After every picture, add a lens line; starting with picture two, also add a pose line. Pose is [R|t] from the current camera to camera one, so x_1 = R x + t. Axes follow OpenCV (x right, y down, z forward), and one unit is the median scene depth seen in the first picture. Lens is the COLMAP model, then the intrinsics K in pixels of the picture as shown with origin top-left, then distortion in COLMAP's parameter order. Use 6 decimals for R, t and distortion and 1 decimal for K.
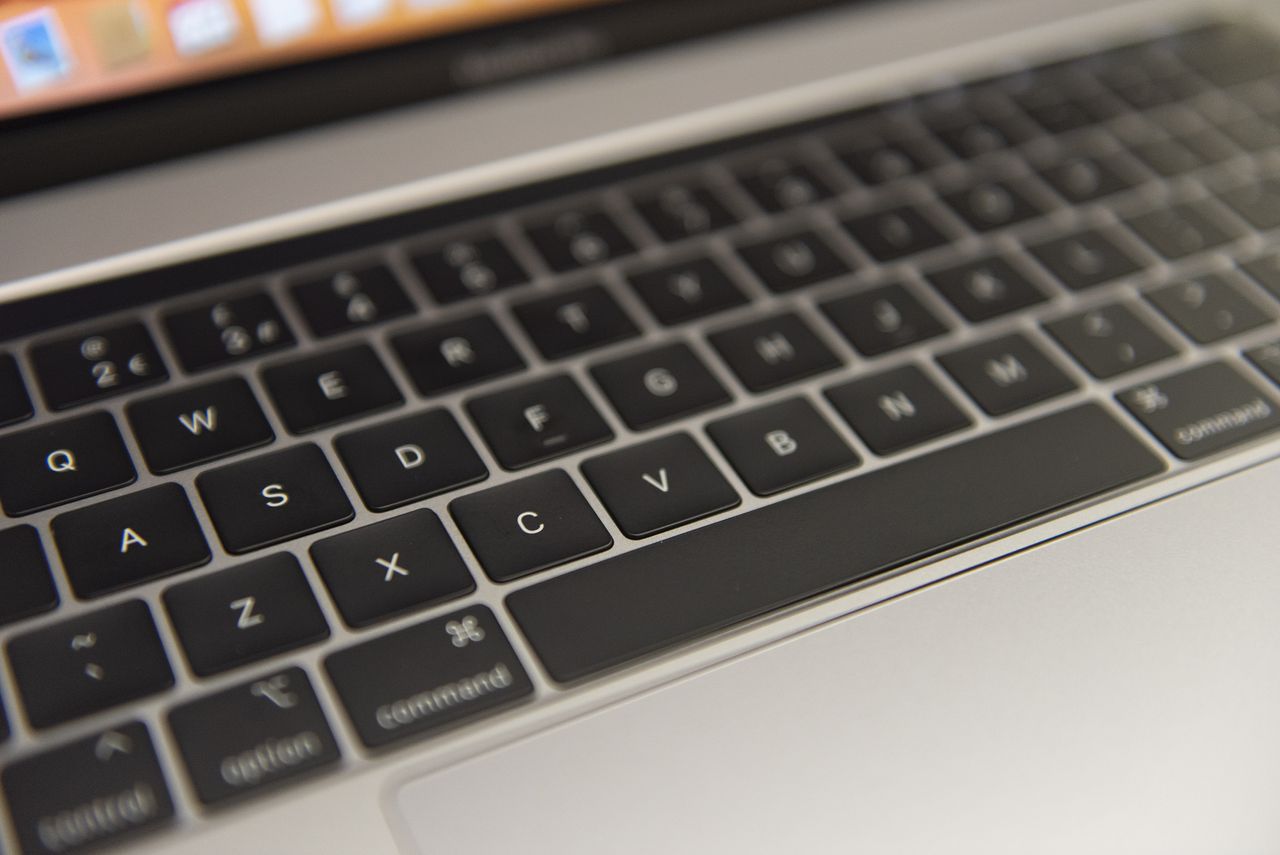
lens RADIAL K [[1758.4, 0, 640.0], [0, 1758.4, 427.5], [0, 0, 1]] dist [0.000494, 0.007517]
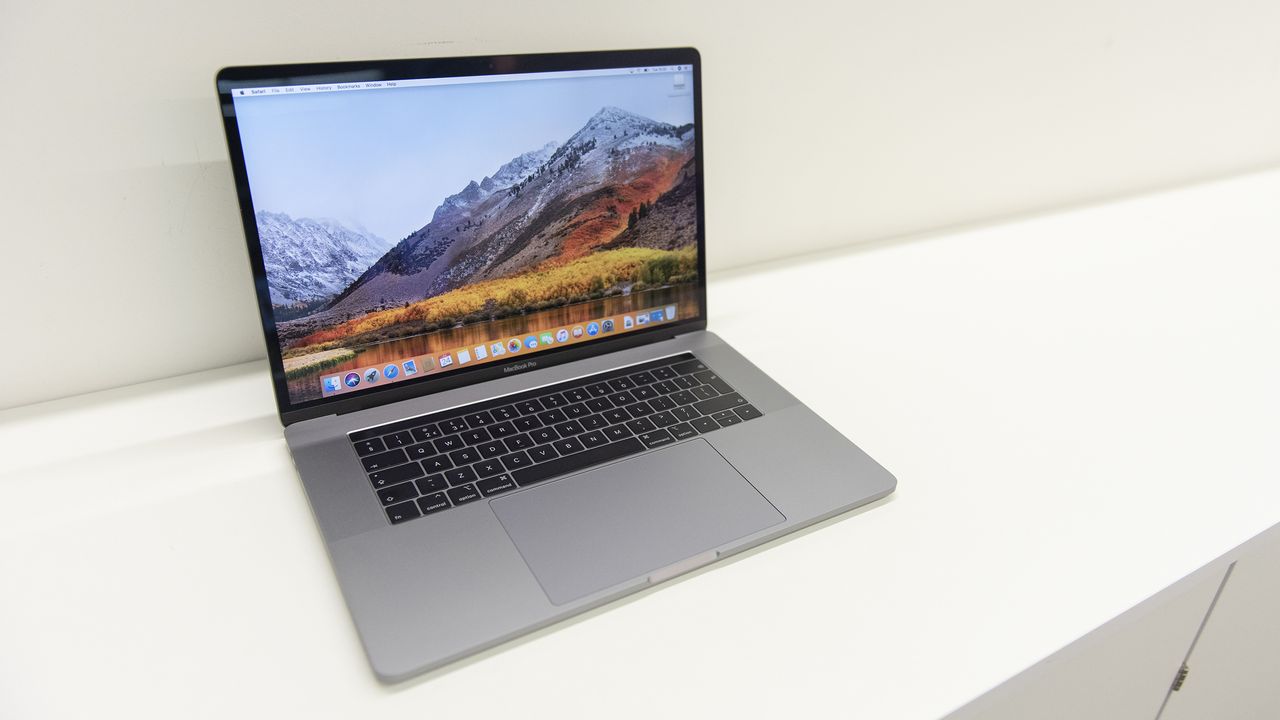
lens RADIAL K [[815.0, 0, 640.0], [0, 815.0, 360.0], [0, 0, 1]] dist [0.002214, 0.000702]
pose [[0.997744, -0.007685, 0.066694, 0.127981], [0.020420, 0.981098, -0.192430, 0.212910], [-0.063954, 0.193358, 0.979042, -1.275568]]
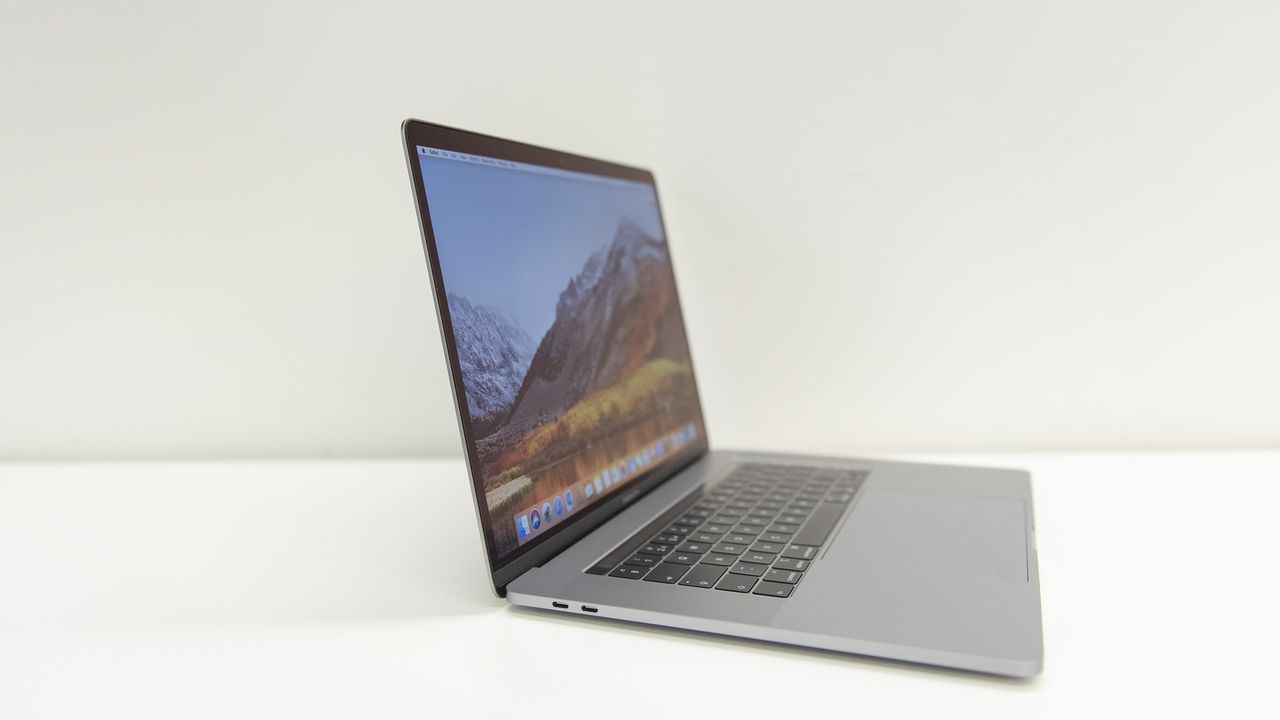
lens RADIAL K [[942.2, 0, 640.0], [0, 942.2, 360.0], [0, 0, 1]] dist [-0.001644, -0.000261]
pose [[0.736710, -0.117172, 0.665979, -1.666848], [0.478429, 0.786325, -0.390895, 0.431661], [-0.477874, 0.606600, 0.635352, -0.537610]]
